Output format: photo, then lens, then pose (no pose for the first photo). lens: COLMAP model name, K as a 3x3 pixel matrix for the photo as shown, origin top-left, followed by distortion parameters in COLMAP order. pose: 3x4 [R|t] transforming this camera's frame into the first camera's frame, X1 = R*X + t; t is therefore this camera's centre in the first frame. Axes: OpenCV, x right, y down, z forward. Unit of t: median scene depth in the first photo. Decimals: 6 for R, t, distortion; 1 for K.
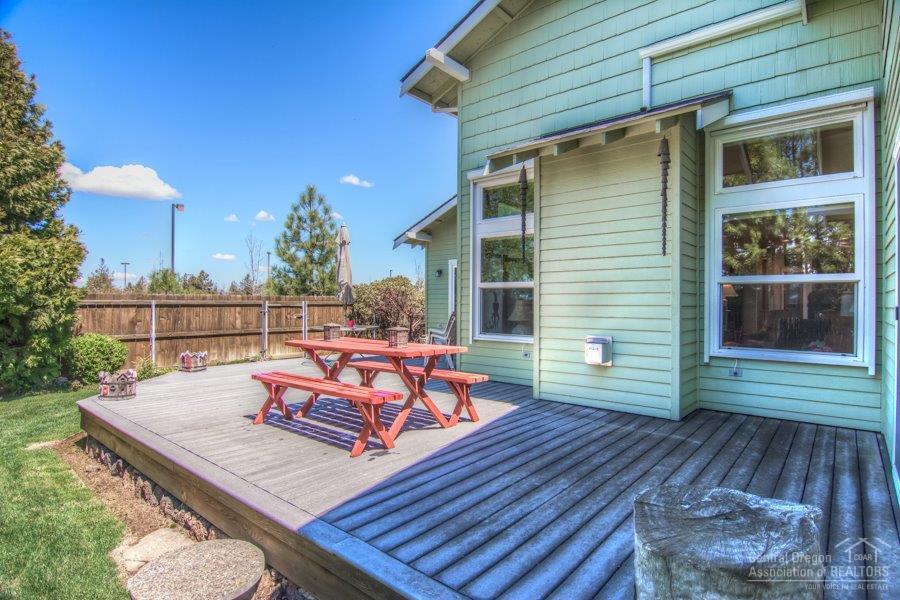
lens RADIAL K [[477.5, 0, 448.8], [0, 477.5, 298.5], [0, 0, 1]] dist [-0.003472, -0.005444]
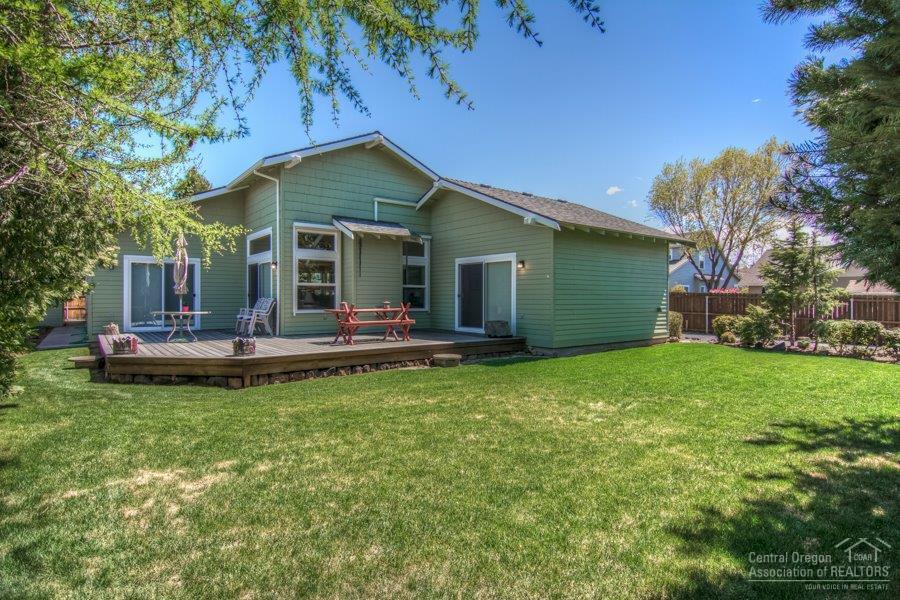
lens RADIAL K [[477.5, 0, 449.6], [0, 477.5, 299.0], [0, 0, 1]] dist [-0.003472, -0.005444]
pose [[0.201442, -0.005213, 0.979486, -1.756815], [-0.002397, 0.999980, 0.005815, 0.018915], [-0.979497, -0.003519, 0.201426, 0.055808]]
